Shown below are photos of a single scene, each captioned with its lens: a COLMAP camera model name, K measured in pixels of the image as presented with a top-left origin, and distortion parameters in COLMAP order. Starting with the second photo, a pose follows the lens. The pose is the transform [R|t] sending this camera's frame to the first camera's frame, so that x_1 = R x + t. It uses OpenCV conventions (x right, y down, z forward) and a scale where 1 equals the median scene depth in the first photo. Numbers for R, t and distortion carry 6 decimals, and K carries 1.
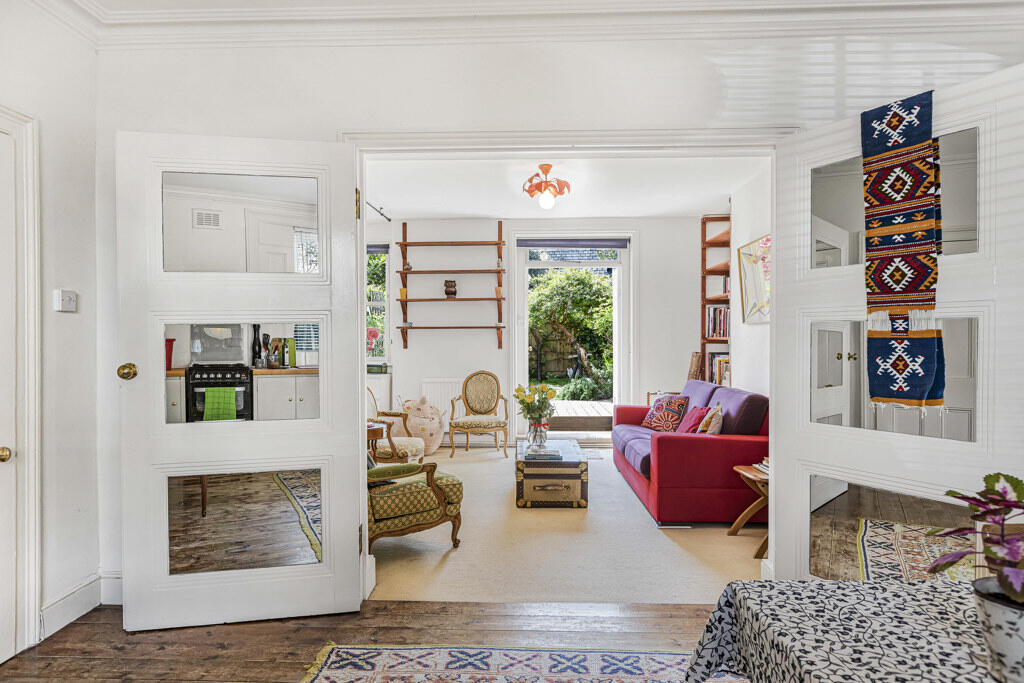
lens RADIAL K [[661.5, 0, 504.4], [0, 661.5, 367.1], [0, 0, 1]] dist [0.003084, 0.000643]
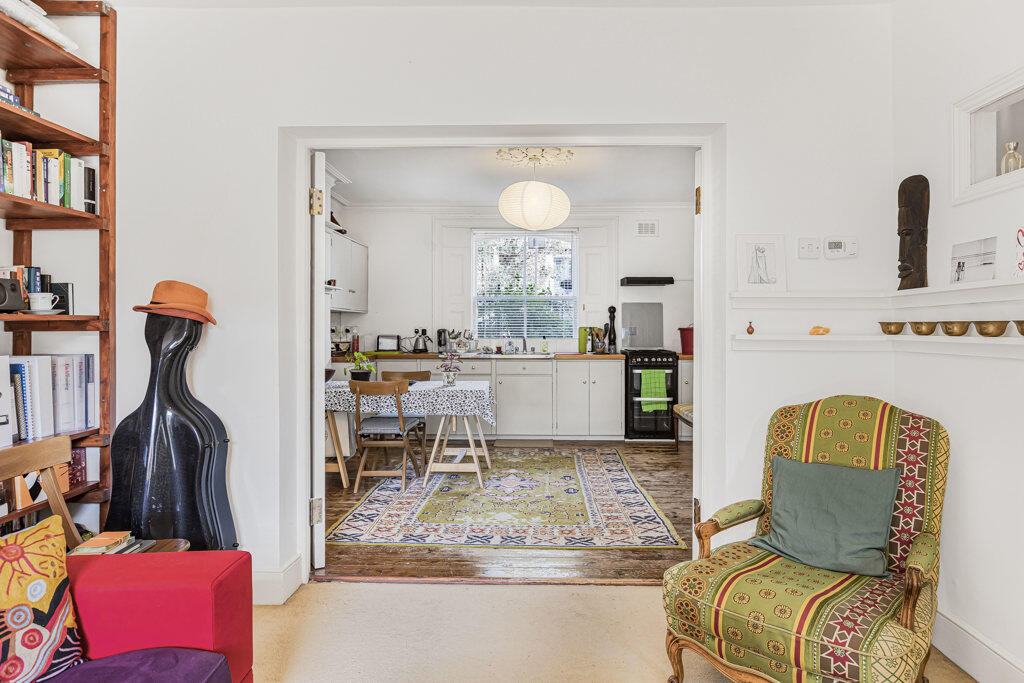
lens RADIAL K [[635.4, 0, 508.6], [0, 635.4, 334.3], [0, 0, 1]] dist [0.005166, 0.000712]
pose [[-0.999993, -0.003732, 0.000894, 0.047885], [-0.003682, 0.998737, 0.050101, -0.041305], [-0.001080, 0.050097, -0.998744, 1.081544]]
